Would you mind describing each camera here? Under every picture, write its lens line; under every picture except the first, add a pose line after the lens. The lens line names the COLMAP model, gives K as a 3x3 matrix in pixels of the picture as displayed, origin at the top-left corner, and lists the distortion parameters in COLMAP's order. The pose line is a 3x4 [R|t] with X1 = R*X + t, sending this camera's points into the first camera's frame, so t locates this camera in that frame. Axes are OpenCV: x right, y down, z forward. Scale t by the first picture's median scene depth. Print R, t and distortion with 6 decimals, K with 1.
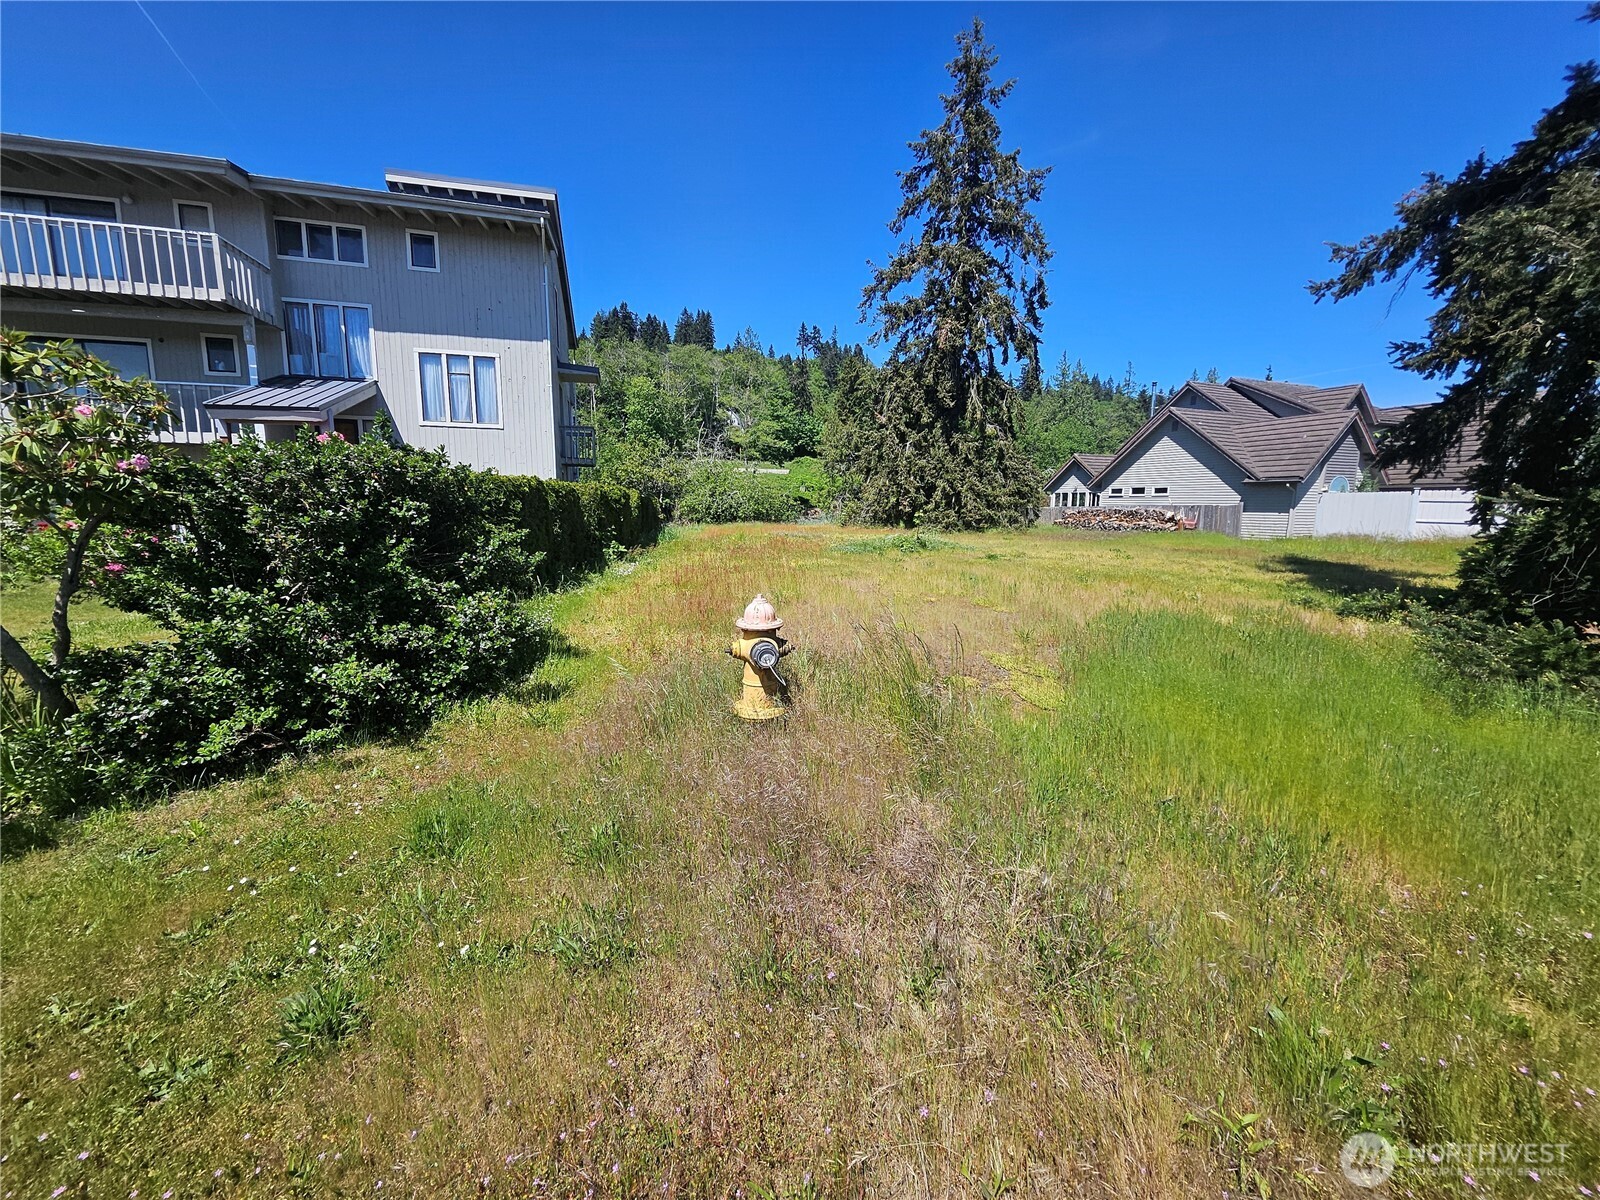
lens RADIAL K [[647.2, 0, 808.8], [0, 647.2, 595.1], [0, 0, 1]] dist [0.002589, 0.000319]
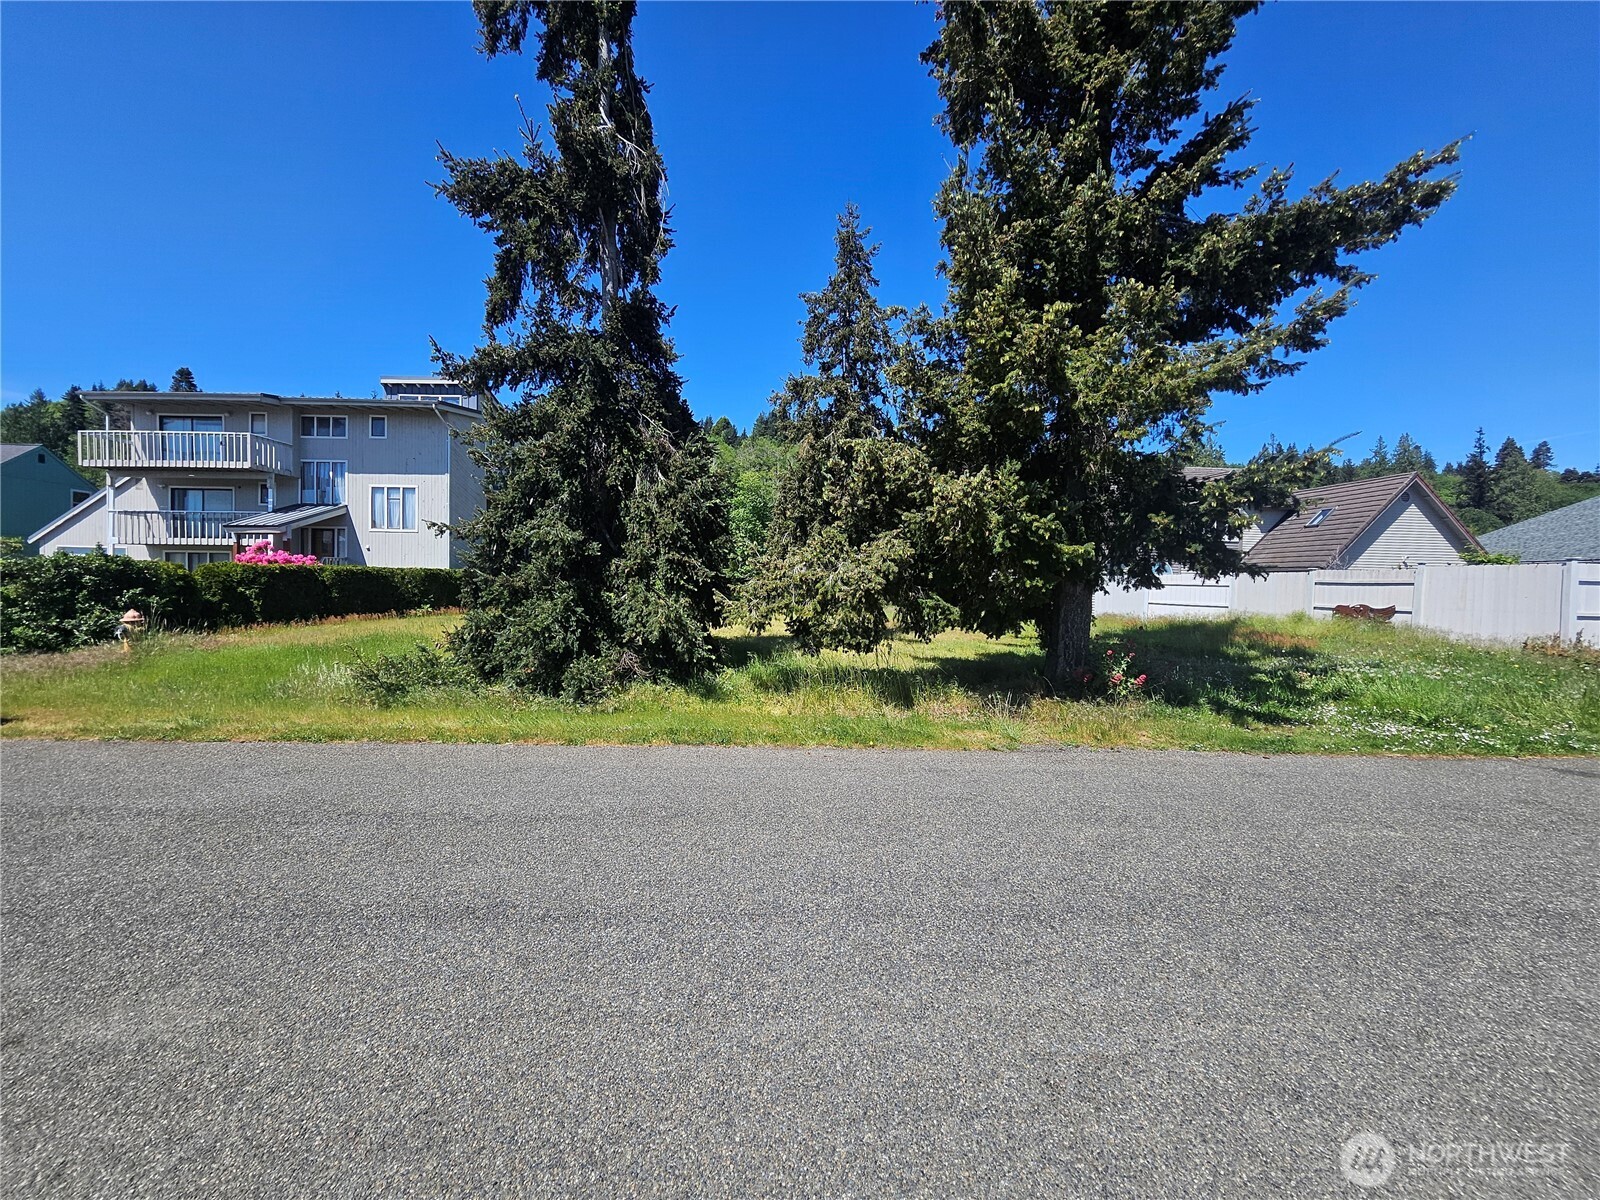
lens RADIAL K [[647.2, 0, 803.5], [0, 647.2, 588.5], [0, 0, 1]] dist [0.002589, 0.000319]
pose [[0.968097, 0.004554, -0.250535, 0.422981], [-0.038093, 0.990889, -0.129185, 0.020392], [0.247664, 0.134607, 0.959449, -0.120619]]
